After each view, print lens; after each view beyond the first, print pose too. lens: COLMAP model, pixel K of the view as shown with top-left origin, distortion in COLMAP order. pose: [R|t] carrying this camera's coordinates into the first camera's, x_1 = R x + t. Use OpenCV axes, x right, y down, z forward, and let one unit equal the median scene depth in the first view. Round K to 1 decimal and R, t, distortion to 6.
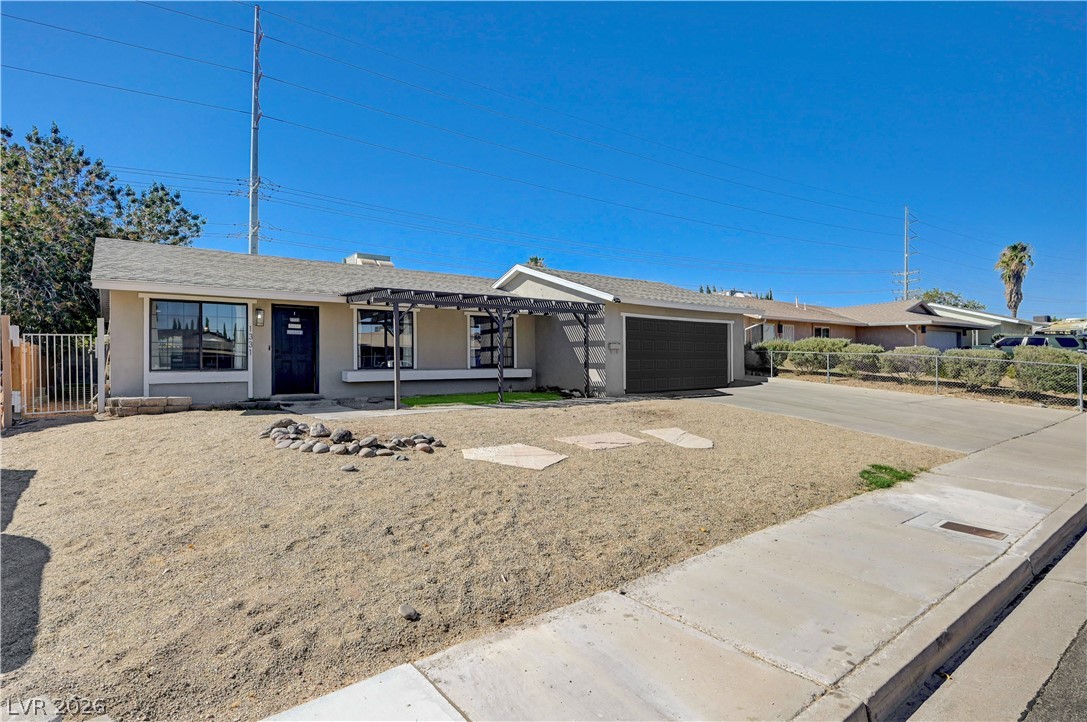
lens RADIAL K [[556.4, 0, 535.2], [0, 556.4, 355.1], [0, 0, 1]] dist [-0.000871, 0.000040]
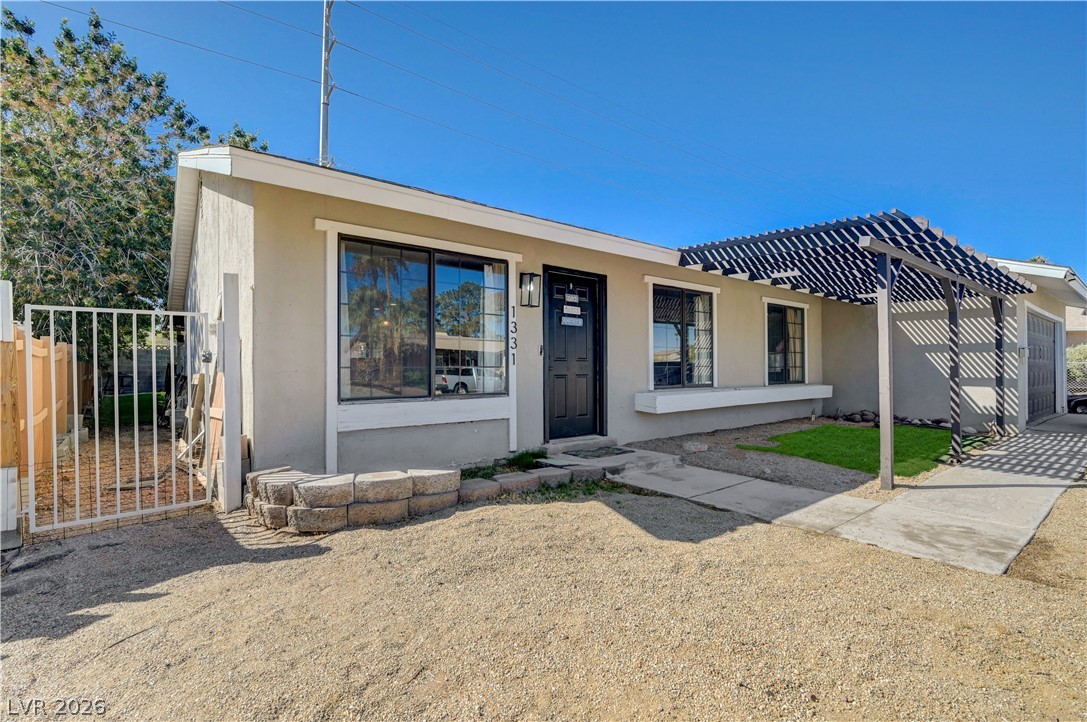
lens RADIAL K [[495.9, 0, 550.6], [0, 495.9, 364.4], [0, 0, 1]] dist [0.004538, 0.000687]
pose [[0.999337, 0.004657, 0.036098, -0.469693], [-0.004945, 0.999956, 0.007913, -0.003895], [-0.036059, -0.008086, 0.999317, 0.526804]]
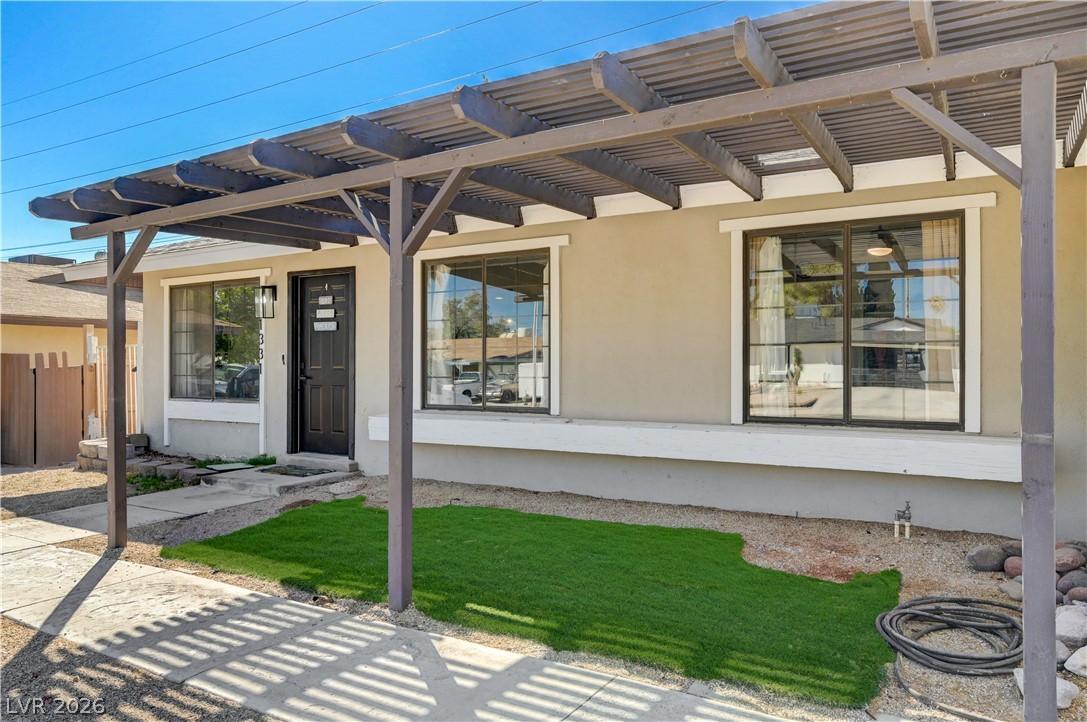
lens RADIAL K [[743.3, 0, 542.6], [0, 743.3, 365.7], [0, 0, 1]] dist [0.003363, -0.000256]
pose [[0.373115, 0.000932, -0.927784, 0.232794], [0.007433, 0.999964, 0.003993, -0.008247], [0.927755, -0.008386, 0.373095, 0.933536]]
